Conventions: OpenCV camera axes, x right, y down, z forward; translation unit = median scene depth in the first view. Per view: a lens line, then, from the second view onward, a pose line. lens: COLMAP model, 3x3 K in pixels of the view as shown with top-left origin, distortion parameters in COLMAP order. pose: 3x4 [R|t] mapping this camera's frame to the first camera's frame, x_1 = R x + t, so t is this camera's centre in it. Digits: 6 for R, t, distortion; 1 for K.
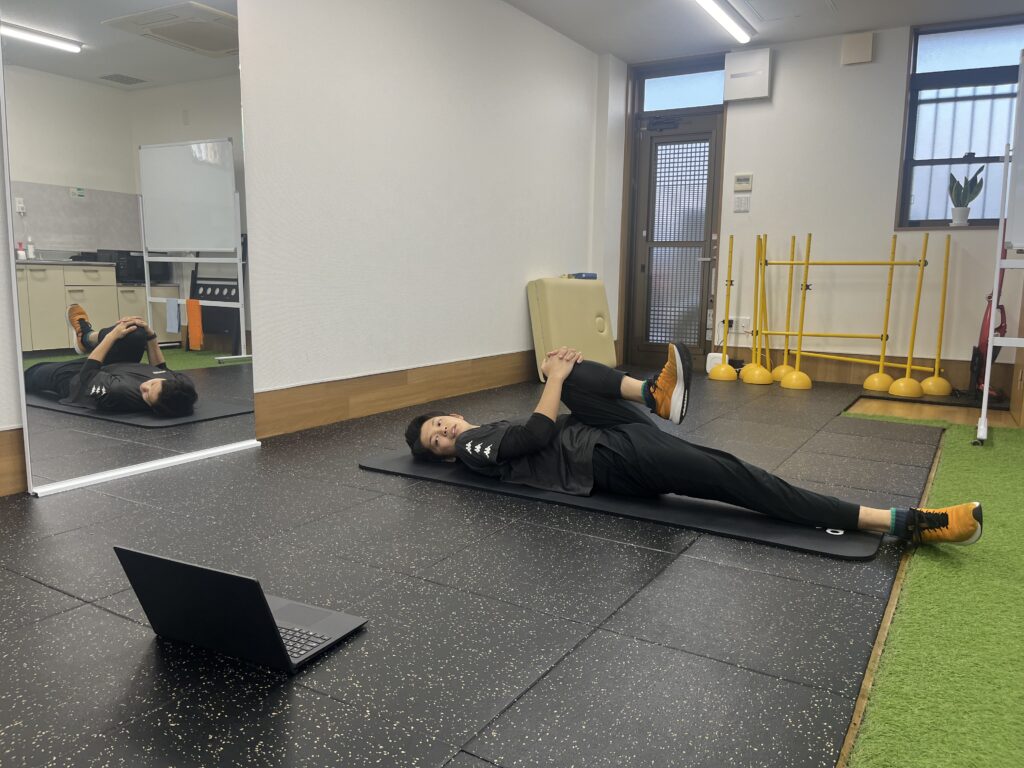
lens RADIAL K [[775.4, 0, 510.3], [0, 775.4, 388.6], [0, 0, 1]] dist [0.053198, -0.073147]
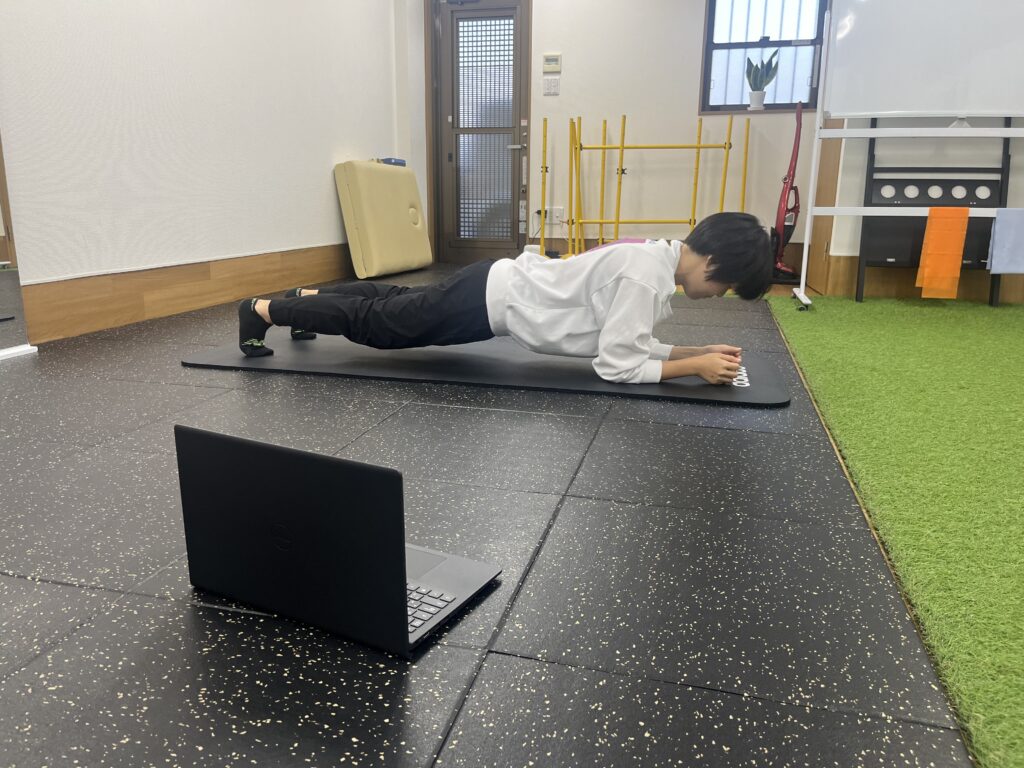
lens RADIAL K [[775.4, 0, 501.9], [0, 775.4, 385.0], [0, 0, 1]] dist [0.053198, -0.073147]
pose [[0.959129, -0.074445, 0.273003, -0.053806], [0.048243, 0.993668, 0.101474, 0.029742], [-0.278828, -0.084156, 0.956647, 0.067269]]
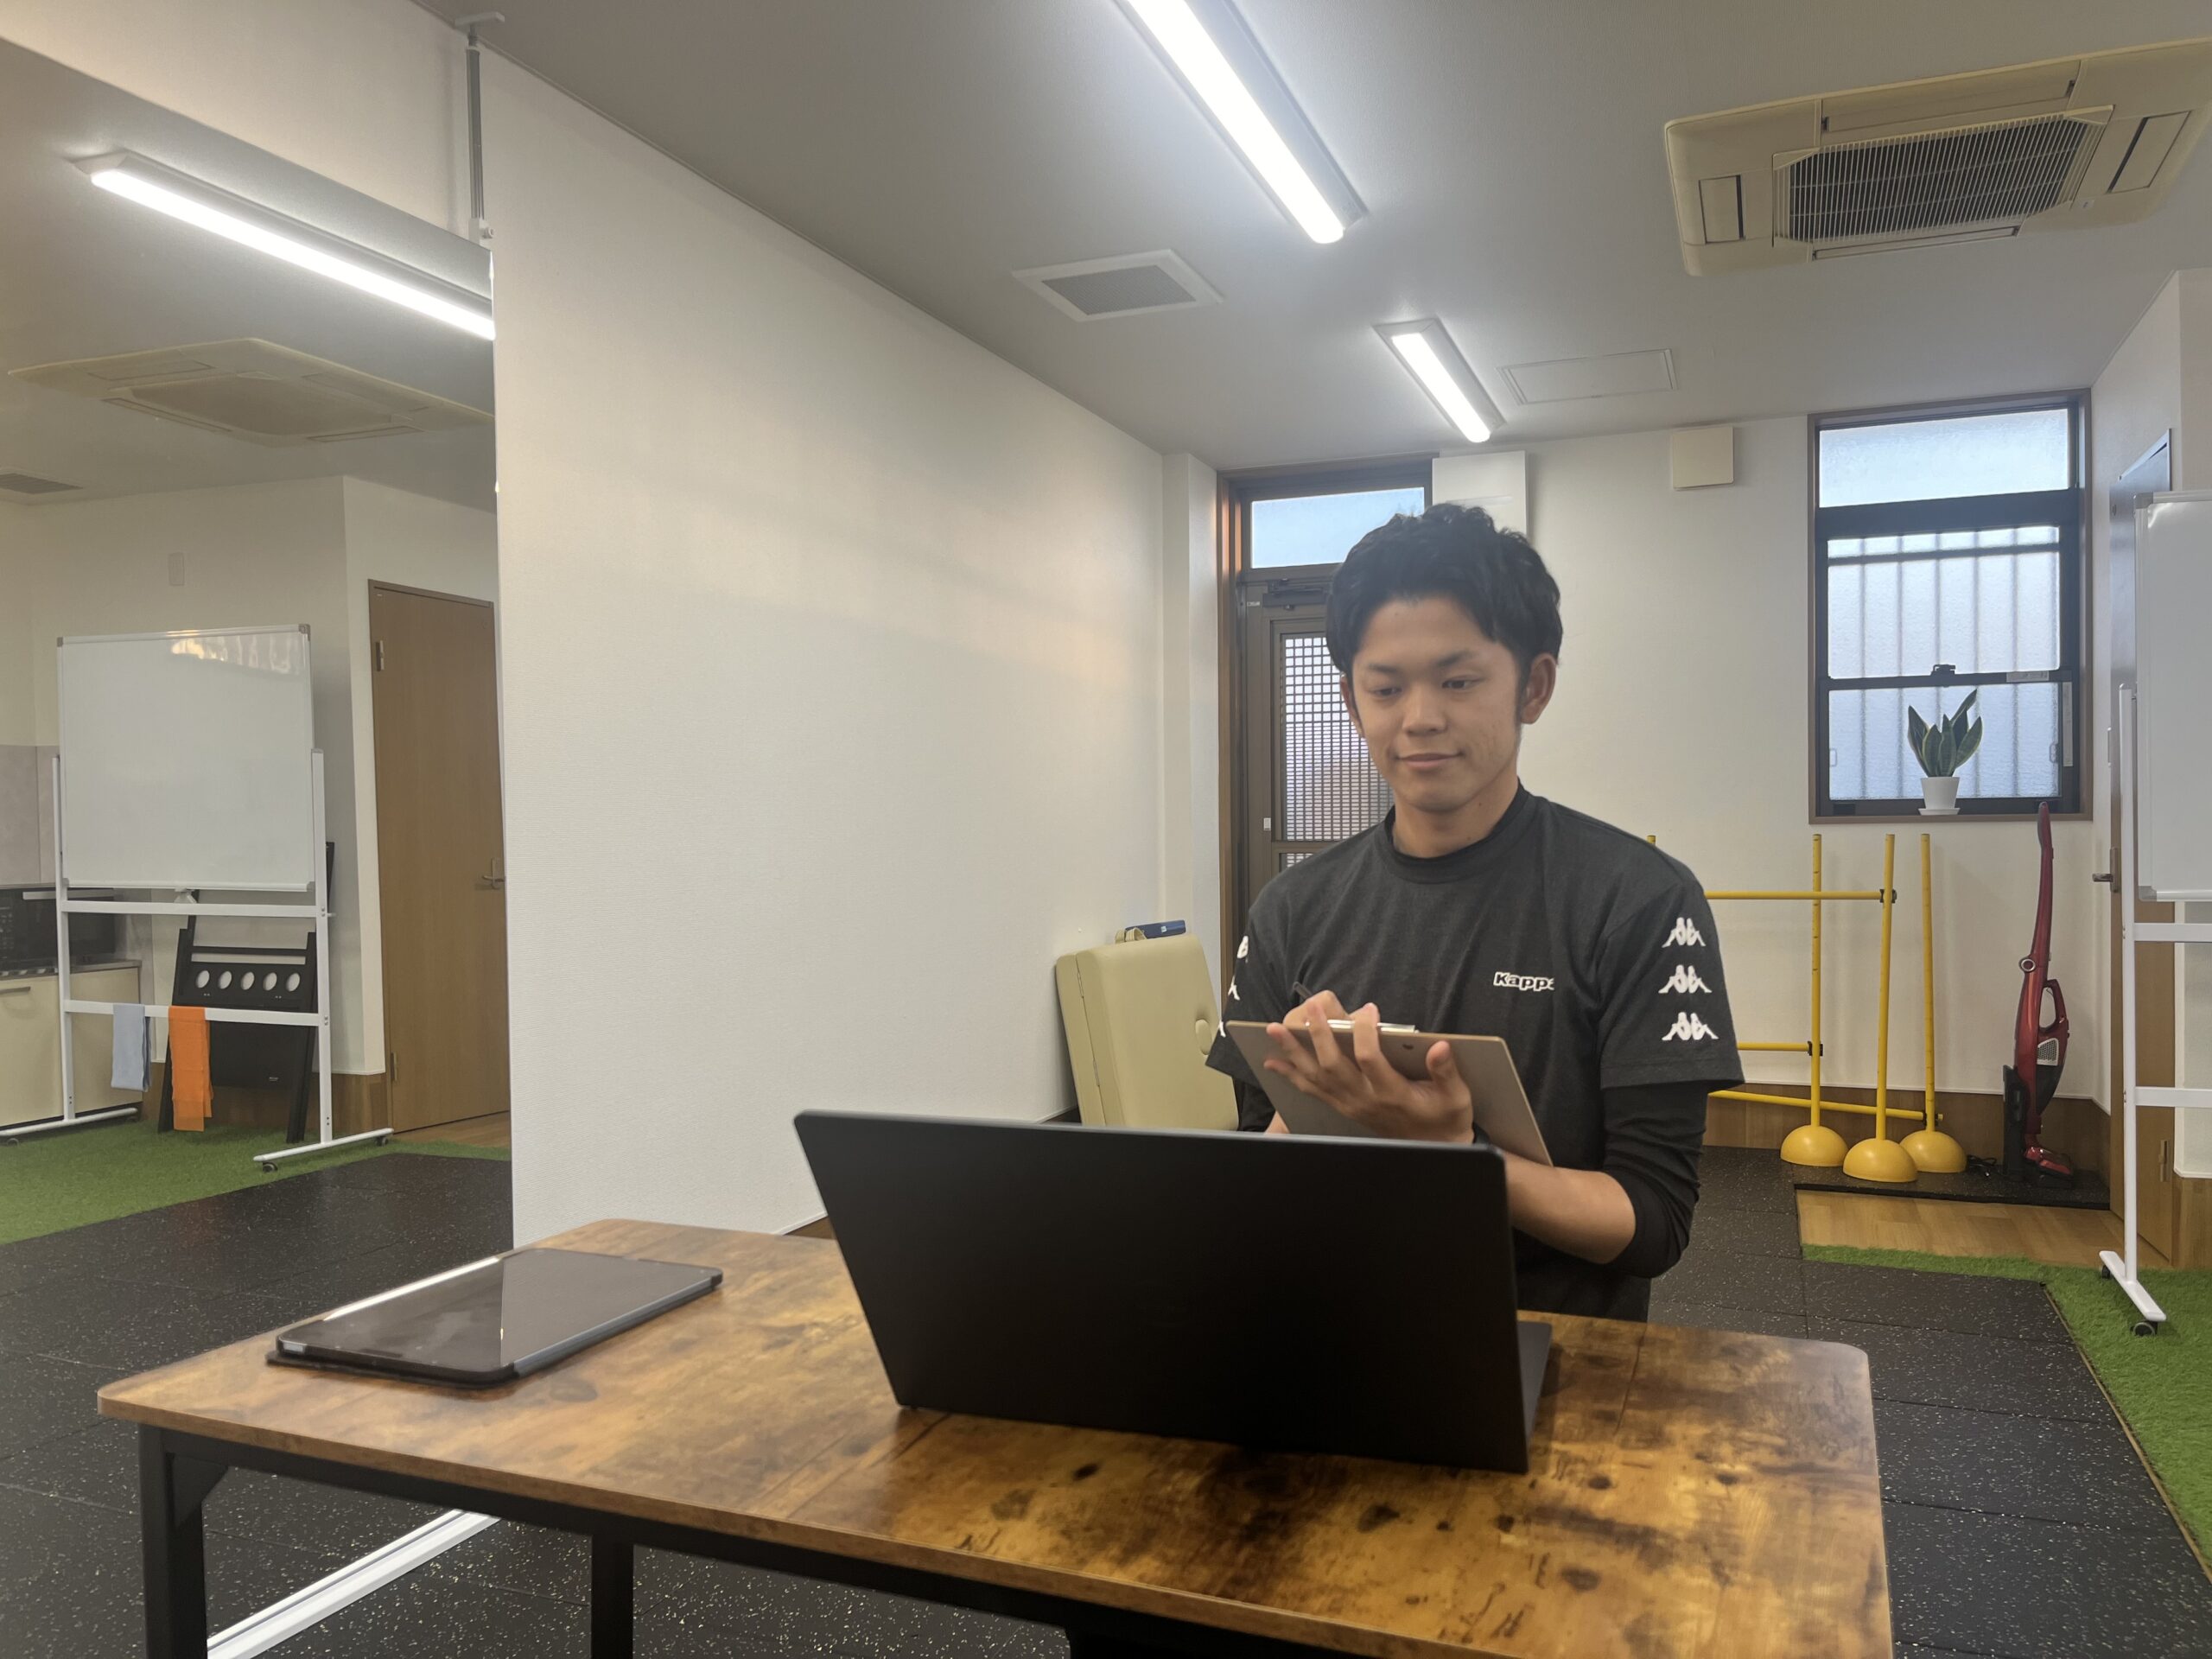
lens RADIAL K [[1674.9, 0, 1097.5], [0, 1674.9, 847.6], [0, 0, 1]] dist [0.053198, -0.073147]
pose [[0.985138, -0.026761, 0.169665, -0.106349], [0.049279, 0.990297, -0.129934, -0.070707], [-0.164542, 0.136364, 0.976899, 0.064194]]
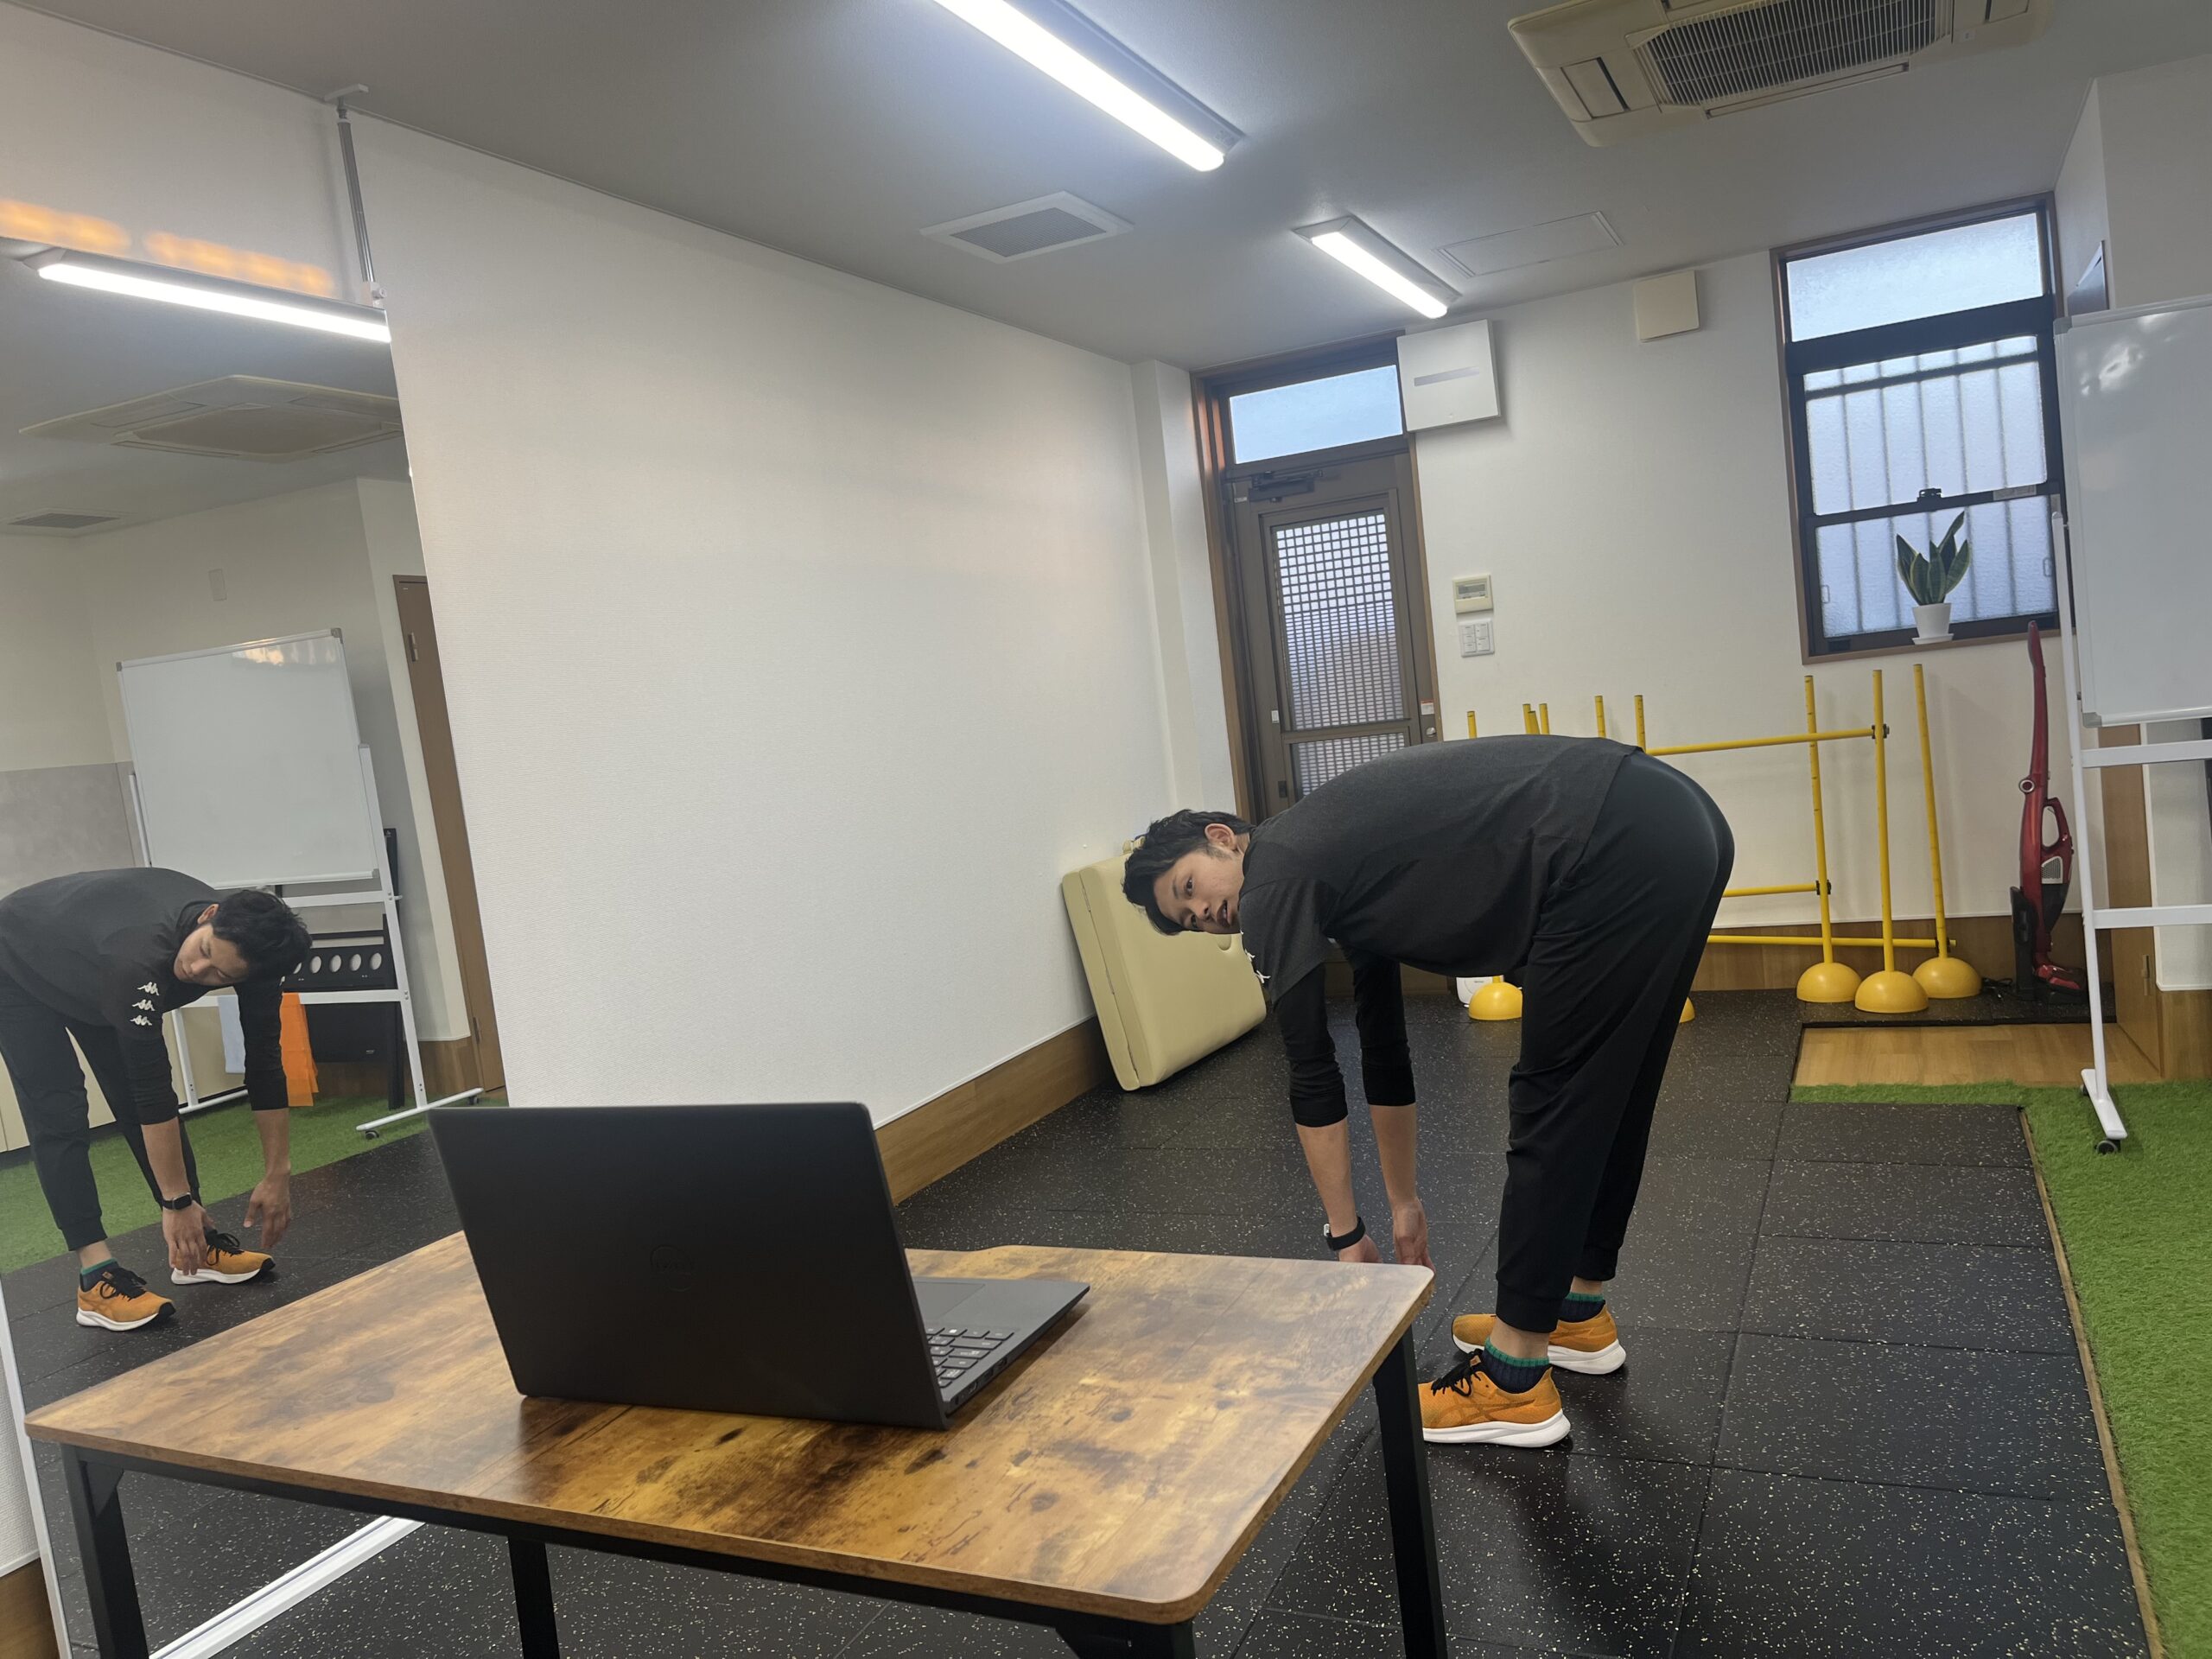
lens RADIAL K [[1674.9, 0, 1089.0], [0, 1674.9, 849.7], [0, 0, 1]] dist [0.053198, -0.073147]
pose [[0.985812, -0.137781, 0.095869, -0.050994], [0.144182, 0.987521, -0.063361, -0.082761], [-0.085943, 0.076284, 0.993375, 0.021012]]
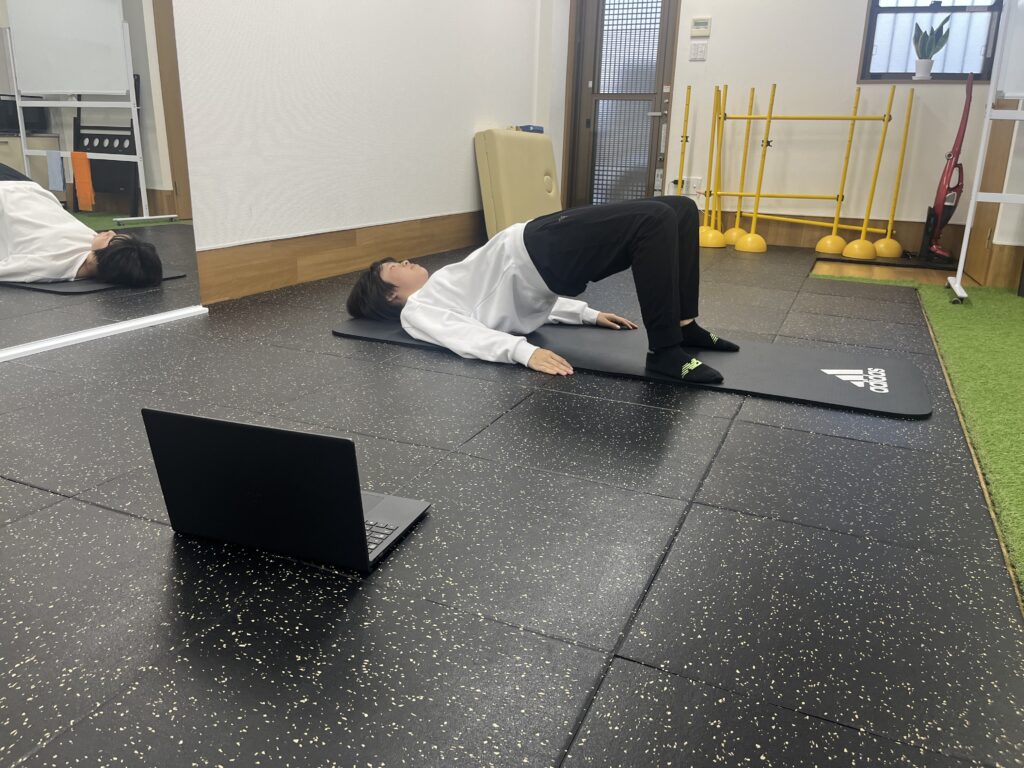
lens RADIAL K [[775.4, 0, 498.5], [0, 775.4, 380.0], [0, 0, 1]] dist [0.053198, -0.073147]
pose [[0.992552, -0.021784, 0.119862, -0.062724], [0.003795, 0.988934, 0.148306, 0.012214], [-0.121766, -0.146747, 0.981651, 0.056968]]
